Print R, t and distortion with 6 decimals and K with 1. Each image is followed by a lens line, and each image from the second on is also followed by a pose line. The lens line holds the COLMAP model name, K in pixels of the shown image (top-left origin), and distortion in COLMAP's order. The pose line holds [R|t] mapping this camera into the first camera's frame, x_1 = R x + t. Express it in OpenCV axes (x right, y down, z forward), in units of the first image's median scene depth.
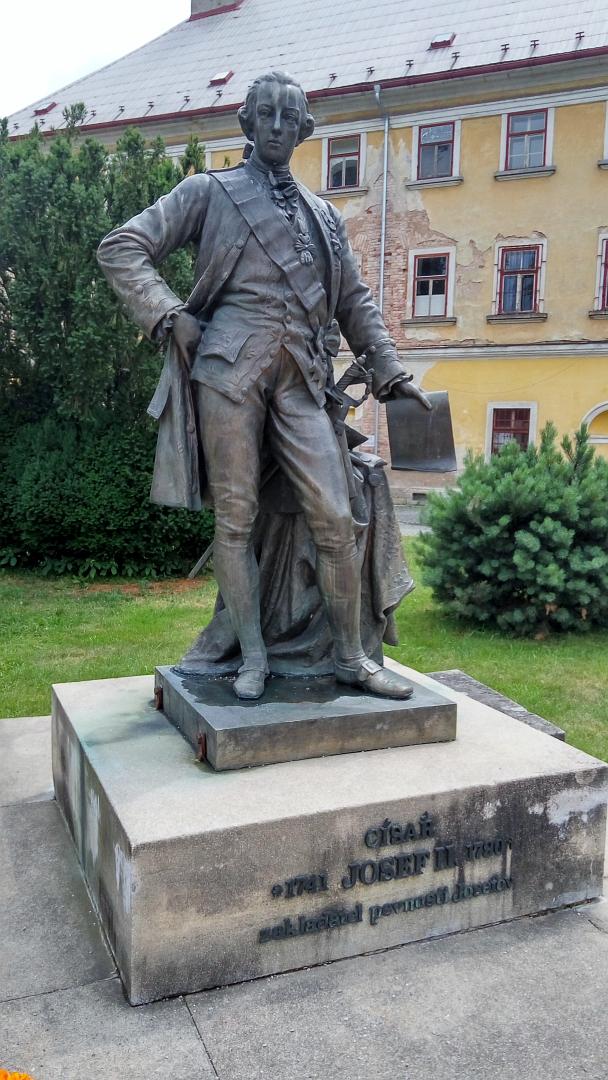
lens RADIAL K [[876.0, 0, 305.7], [0, 876.0, 546.1], [0, 0, 1]] dist [0.002614, -0.012119]
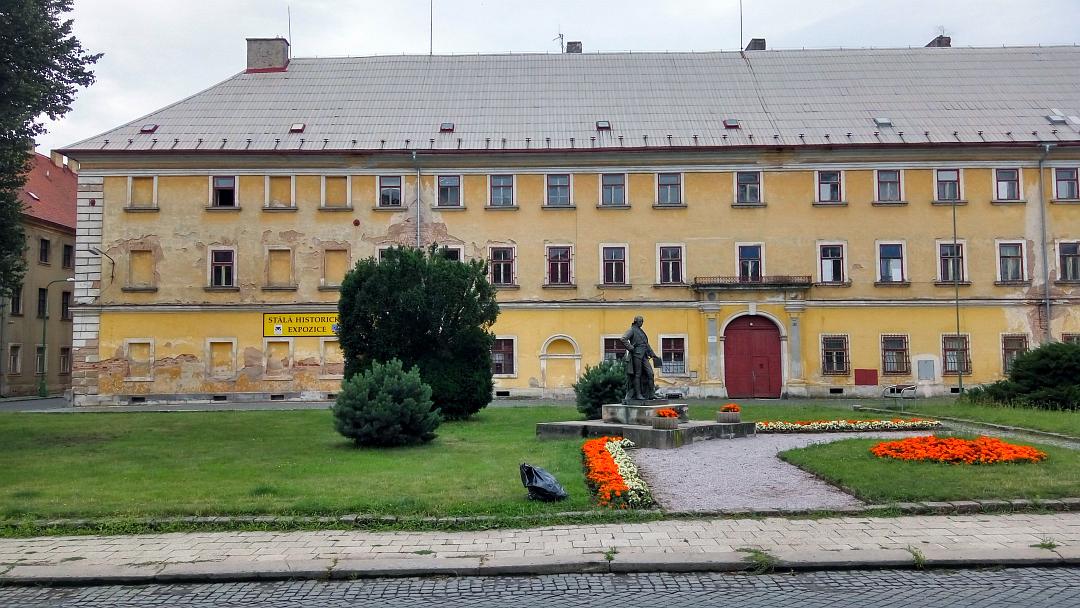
lens RADIAL K [[876.0, 0, 538.0], [0, 876.0, 302.1], [0, 0, 1]] dist [0.002614, -0.012119]
pose [[0.905059, -0.005259, 0.425253, -0.428594], [0.080058, 0.984154, -0.158215, 0.048350], [-0.417683, 0.177239, 0.891138, -0.565268]]
